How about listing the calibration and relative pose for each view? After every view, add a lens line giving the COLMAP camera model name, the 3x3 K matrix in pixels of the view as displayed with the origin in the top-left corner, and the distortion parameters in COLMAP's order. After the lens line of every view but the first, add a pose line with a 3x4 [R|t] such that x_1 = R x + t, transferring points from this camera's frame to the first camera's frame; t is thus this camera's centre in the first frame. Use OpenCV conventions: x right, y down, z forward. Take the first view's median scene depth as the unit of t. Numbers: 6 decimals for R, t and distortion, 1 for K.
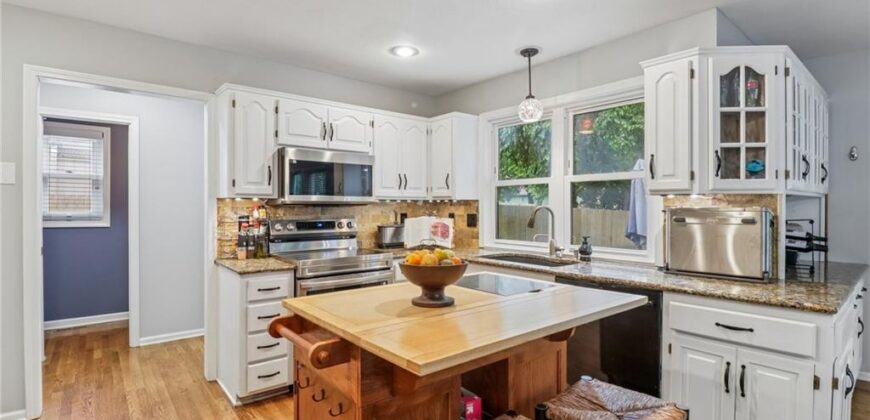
lens RADIAL K [[411.1, 0, 437.2], [0, 411.1, 207.0], [0, 0, 1]] dist [-0.005151, -0.007394]
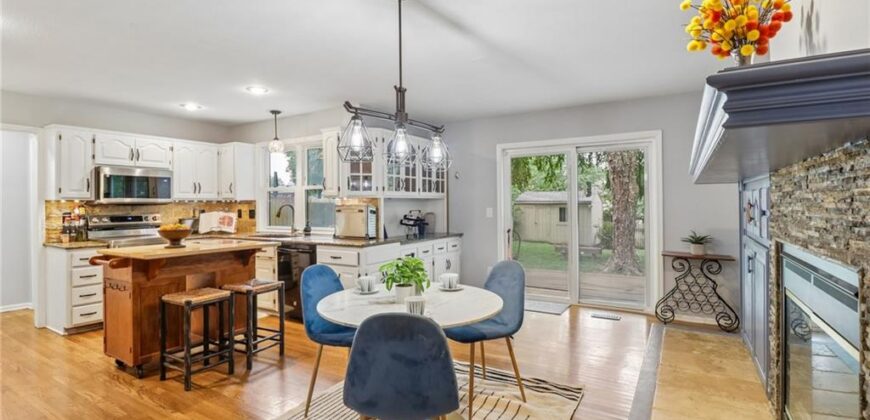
lens RADIAL K [[411.1, 0, 436.3], [0, 411.1, 201.3], [0, 0, 1]] dist [-0.005151, -0.007394]
pose [[0.948176, -0.005498, 0.317699, 0.300043], [0.007977, 0.999947, -0.006502, 0.001624], [-0.317647, 0.008699, 0.948169, -0.756327]]
